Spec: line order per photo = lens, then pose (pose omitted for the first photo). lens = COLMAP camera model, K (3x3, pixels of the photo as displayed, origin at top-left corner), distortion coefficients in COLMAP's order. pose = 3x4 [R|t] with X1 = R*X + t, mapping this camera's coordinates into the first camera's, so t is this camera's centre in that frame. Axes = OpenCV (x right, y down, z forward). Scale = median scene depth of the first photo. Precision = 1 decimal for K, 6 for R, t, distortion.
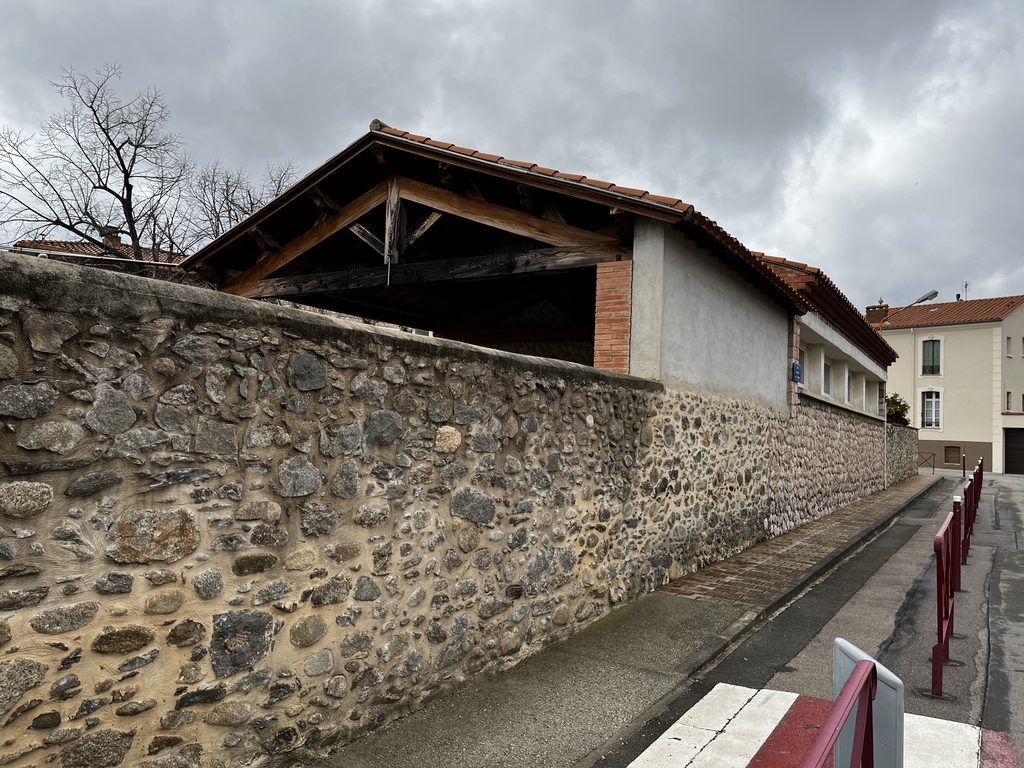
lens RADIAL K [[767.7, 0, 512.0], [0, 767.7, 384.0], [0, 0, 1]] dist [0.079328, -0.088944]
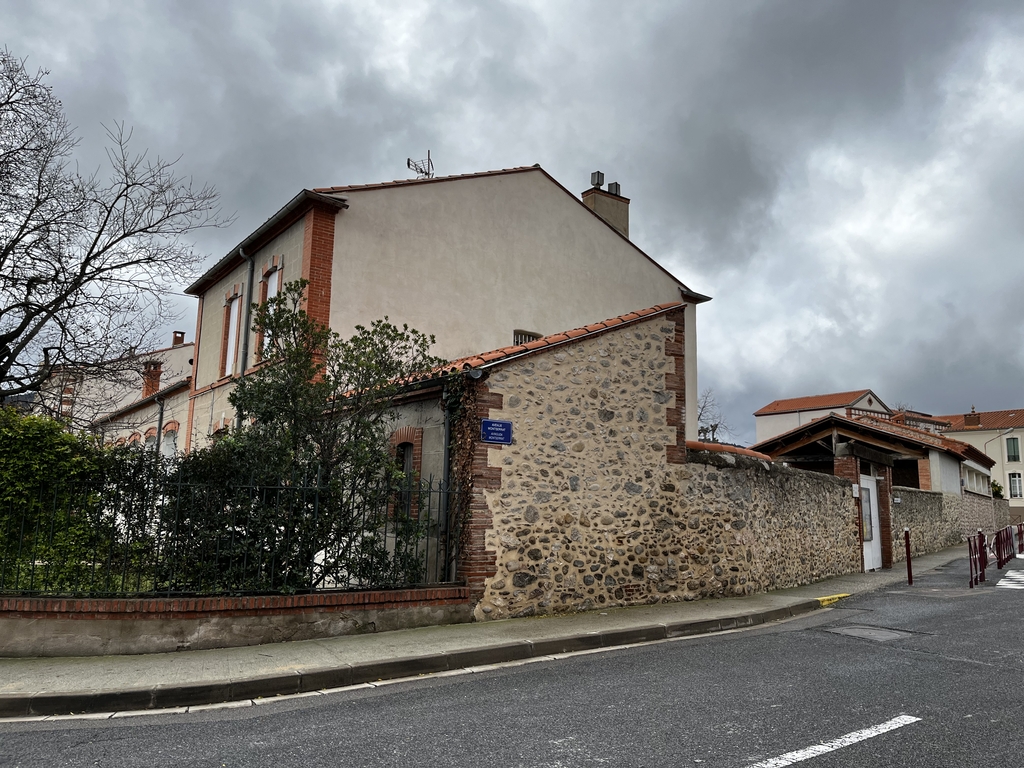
lens RADIAL K [[767.7, 0, 512.0], [0, 767.7, 384.0], [0, 0, 1]] dist [0.079328, -0.088944]
pose [[0.996917, -0.030258, -0.072401, -0.606694], [0.023420, 0.995343, -0.093506, -0.084935], [0.074893, 0.091522, 0.992983, -1.126113]]
